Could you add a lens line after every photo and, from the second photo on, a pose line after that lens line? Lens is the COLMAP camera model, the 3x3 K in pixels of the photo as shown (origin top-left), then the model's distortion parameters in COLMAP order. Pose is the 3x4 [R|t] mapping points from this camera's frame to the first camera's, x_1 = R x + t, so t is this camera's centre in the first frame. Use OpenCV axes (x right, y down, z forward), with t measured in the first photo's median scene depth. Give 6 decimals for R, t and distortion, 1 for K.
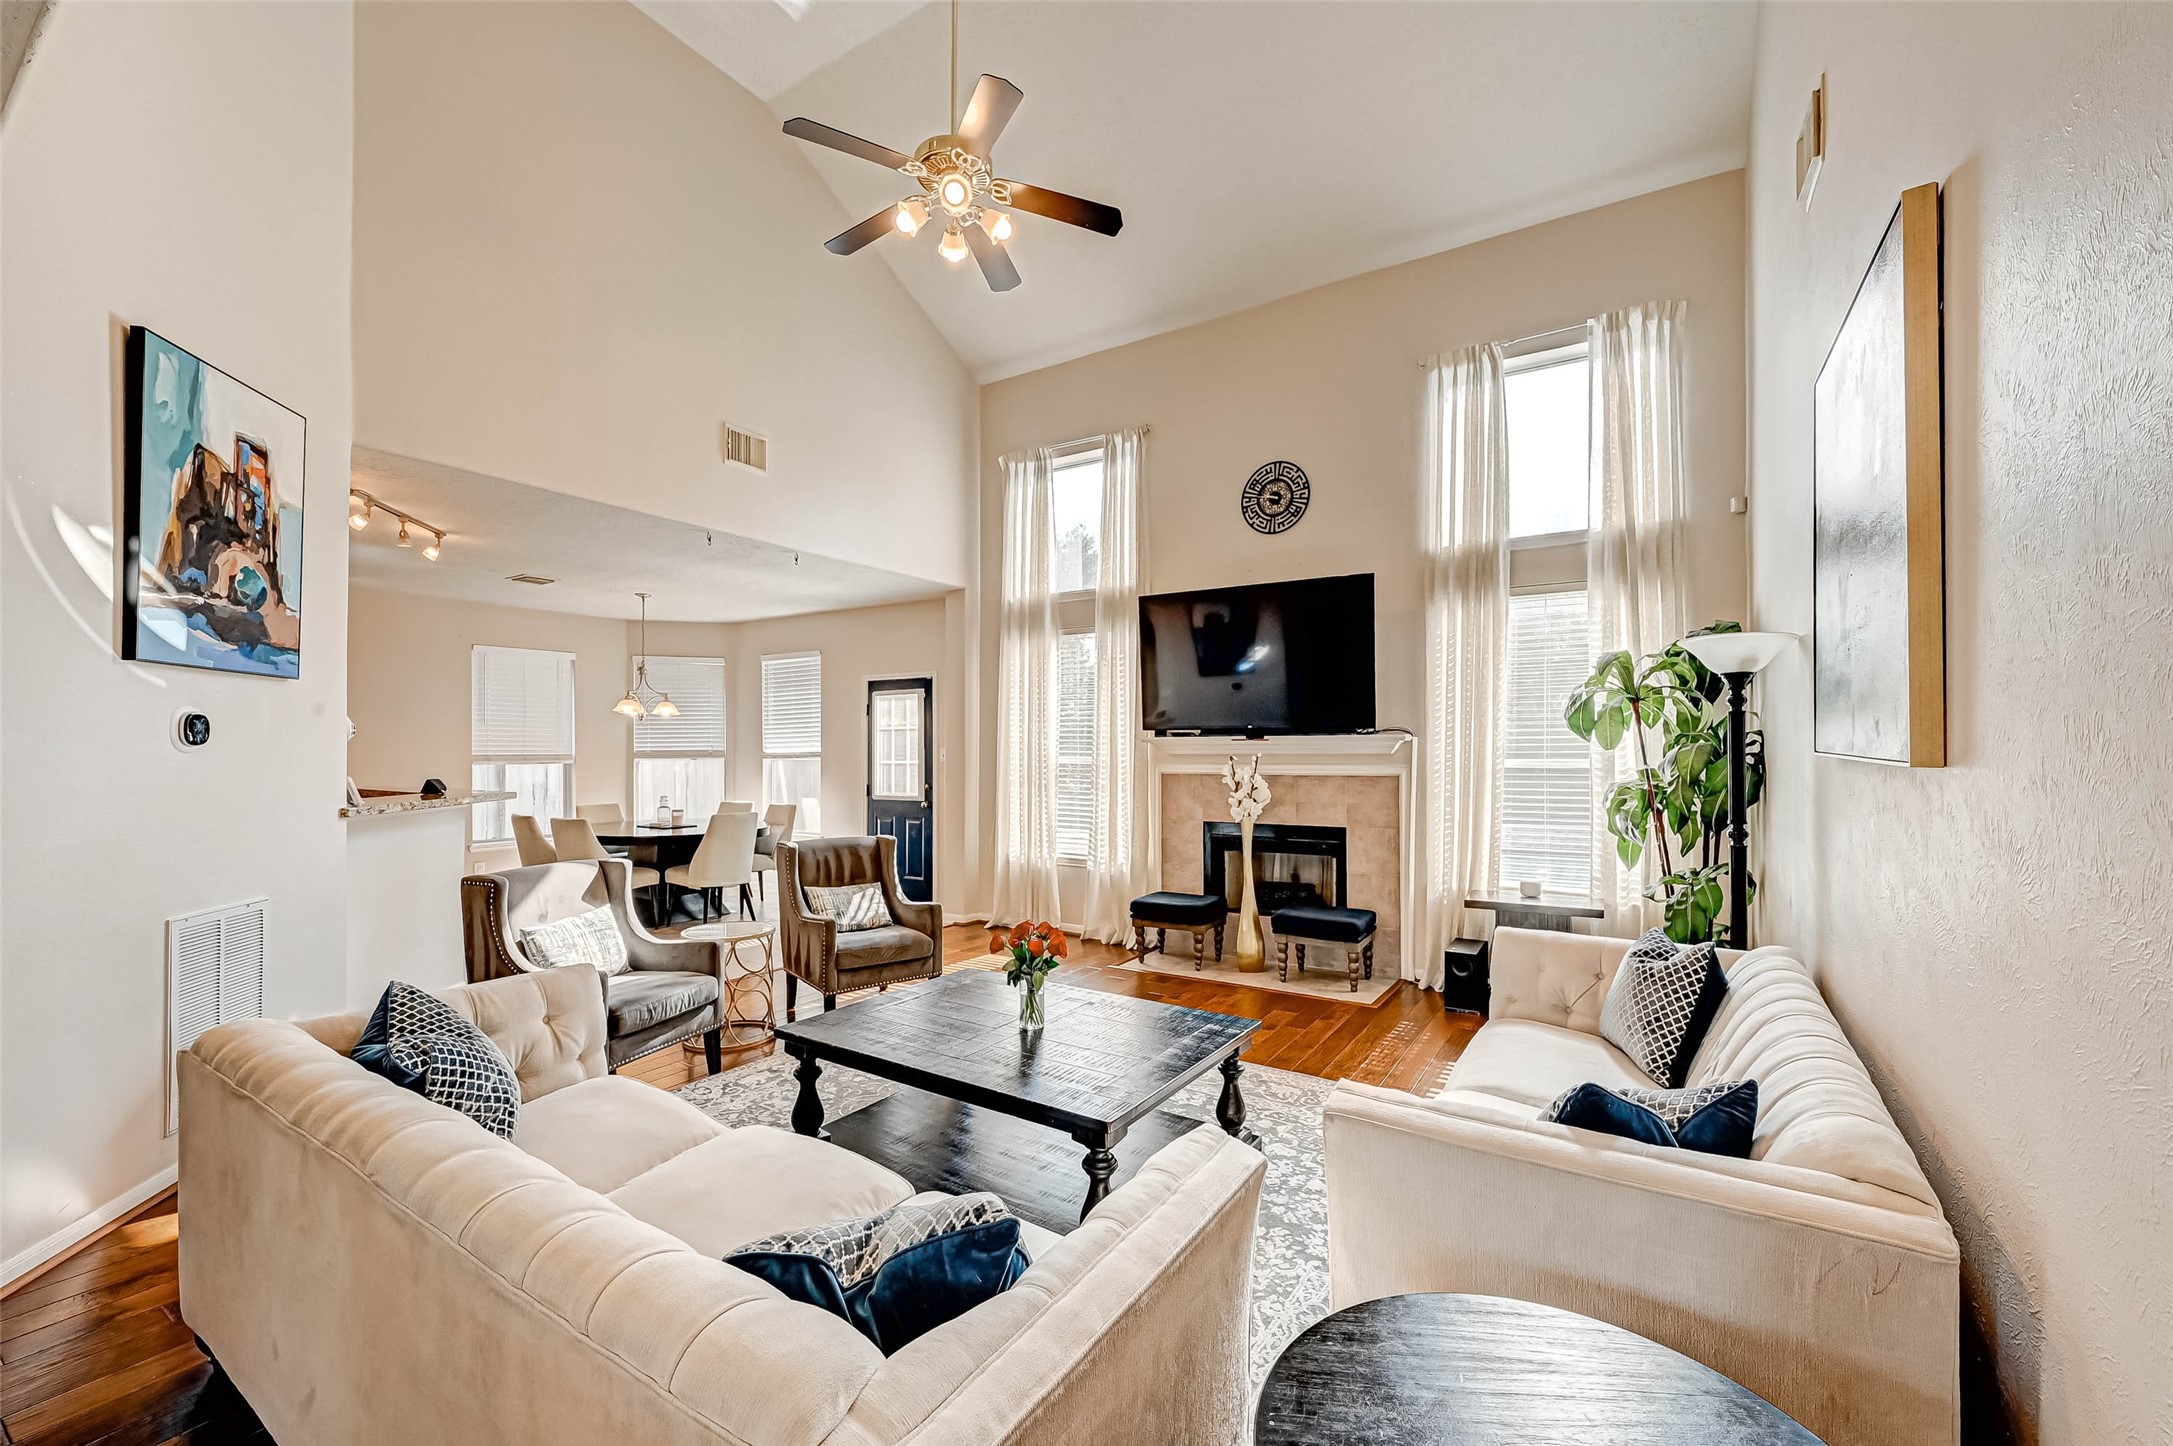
lens RADIAL K [[870.2, 0, 1097.0], [0, 870.2, 744.7], [0, 0, 1]] dist [-0.000236, -0.000056]
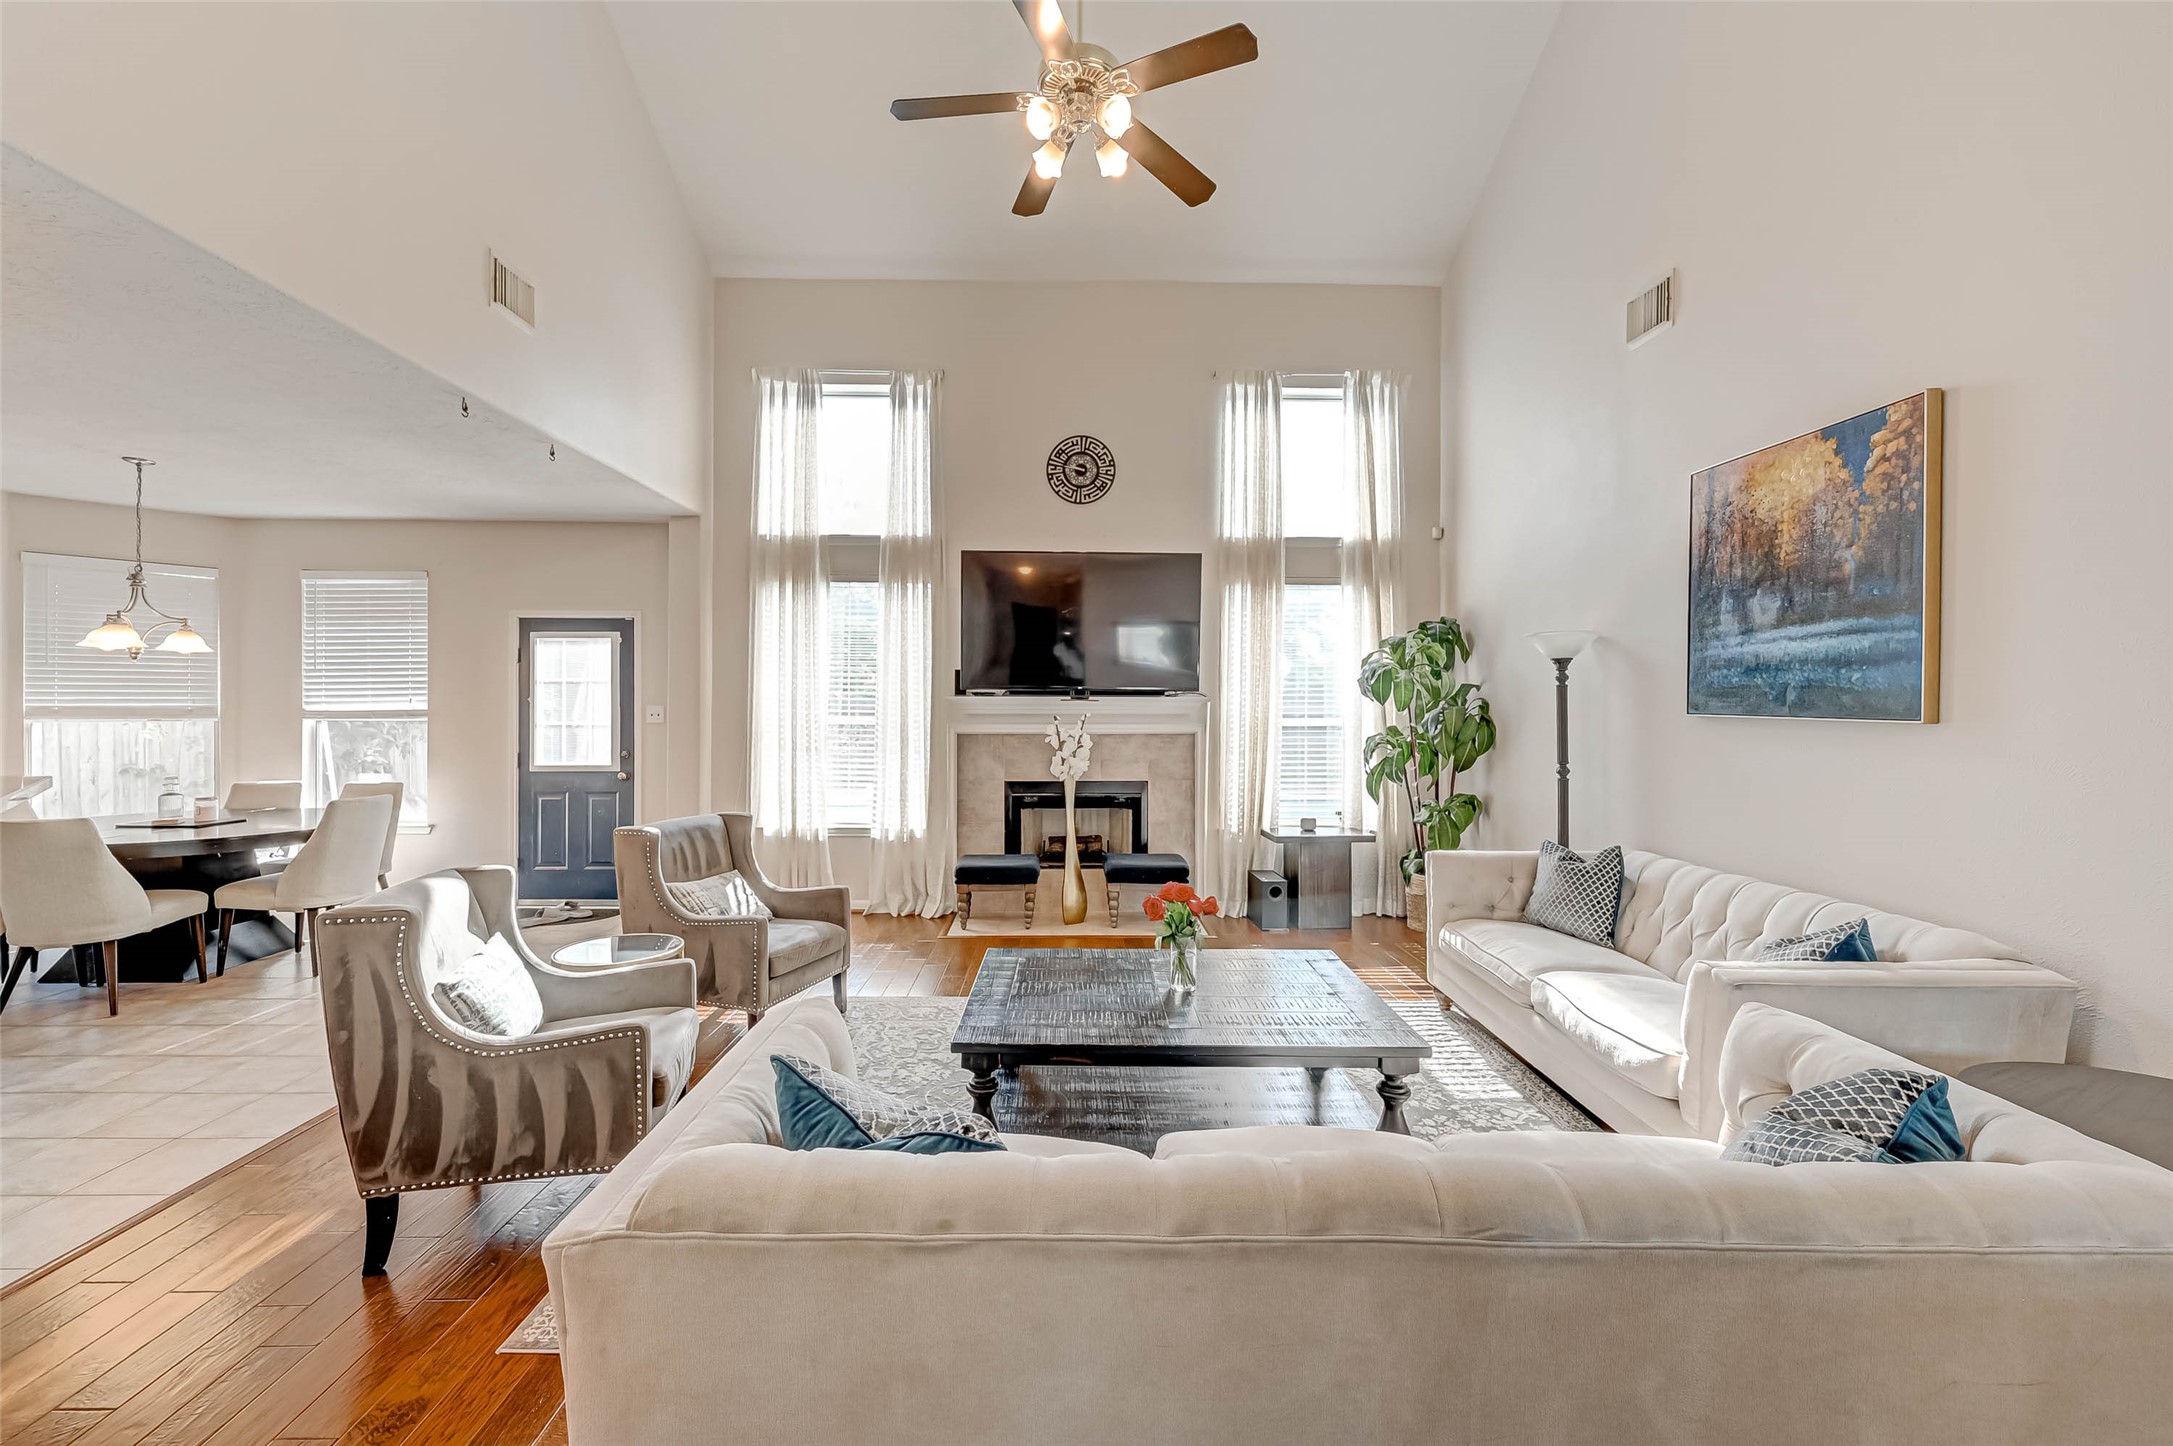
lens RADIAL K [[868.8, 0, 1079.6], [0, 868.8, 711.9], [0, 0, 1]] dist [-0.000711, -0.000100]
pose [[0.838076, 0.004272, 0.545538, -0.377296], [-0.008430, 0.999951, 0.005121, 0.002615], [-0.545489, -0.008891, 0.838071, 0.124897]]
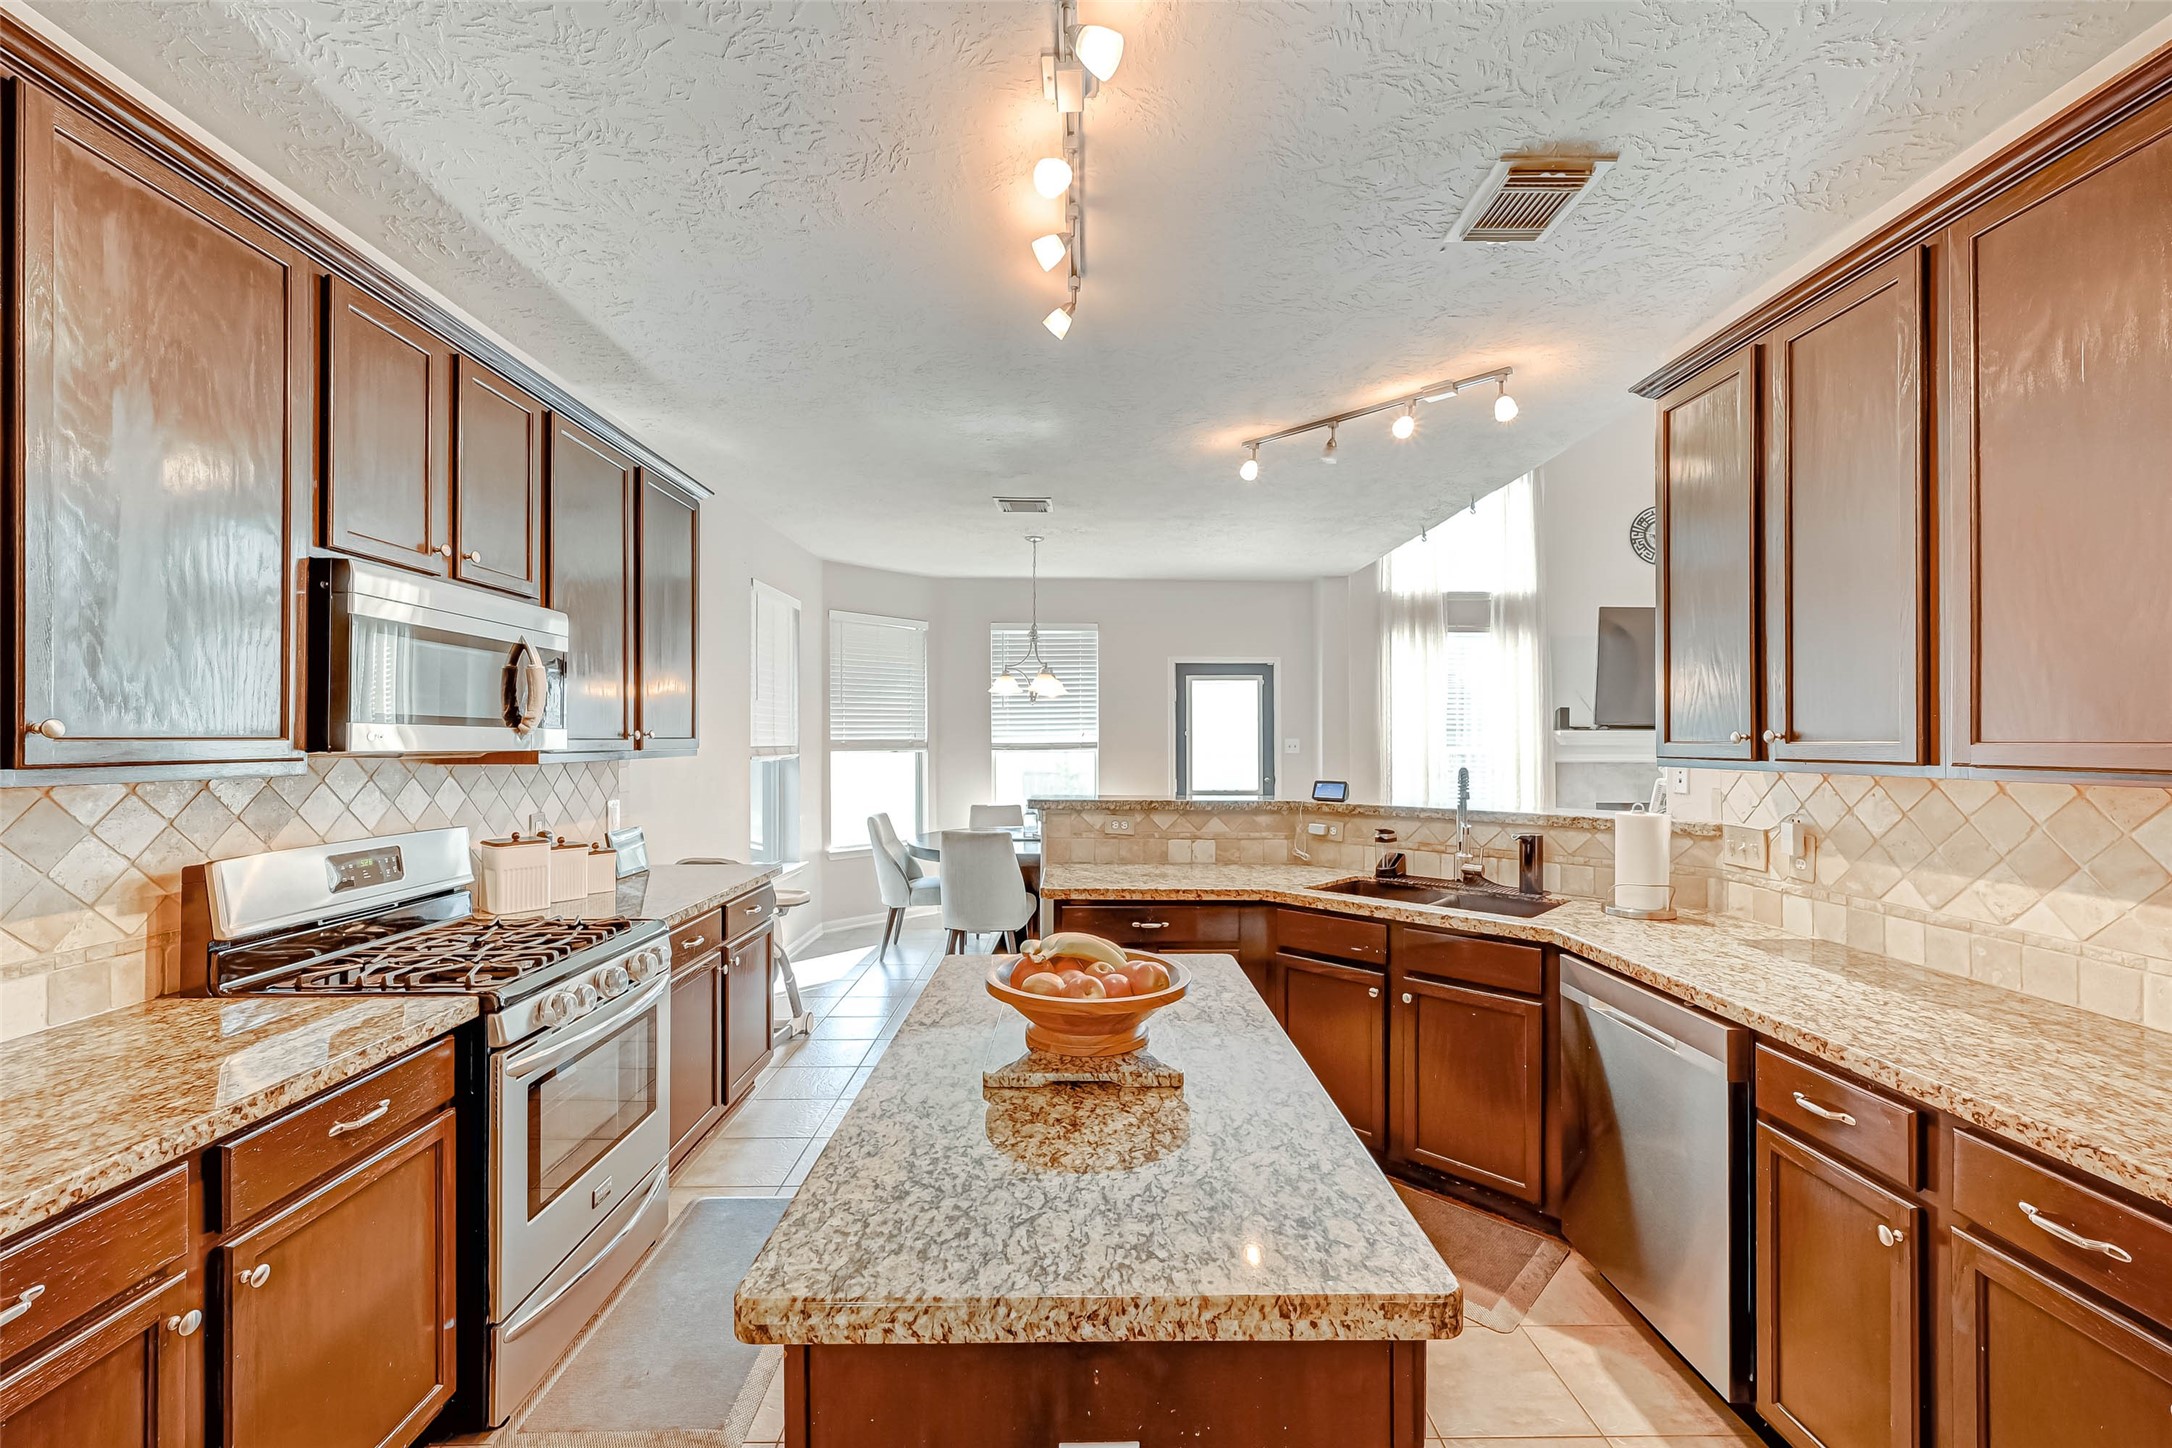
lens RADIAL K [[843.0, 0, 1081.0], [0, 843.0, 740.0], [0, 0, 1]] dist [0.001173, 0.000429]
pose [[0.836573, 0.002200, 0.547851, -1.155657], [-0.006869, 0.999955, 0.006474, 0.001254], [-0.547812, -0.009179, 0.836551, 0.464710]]
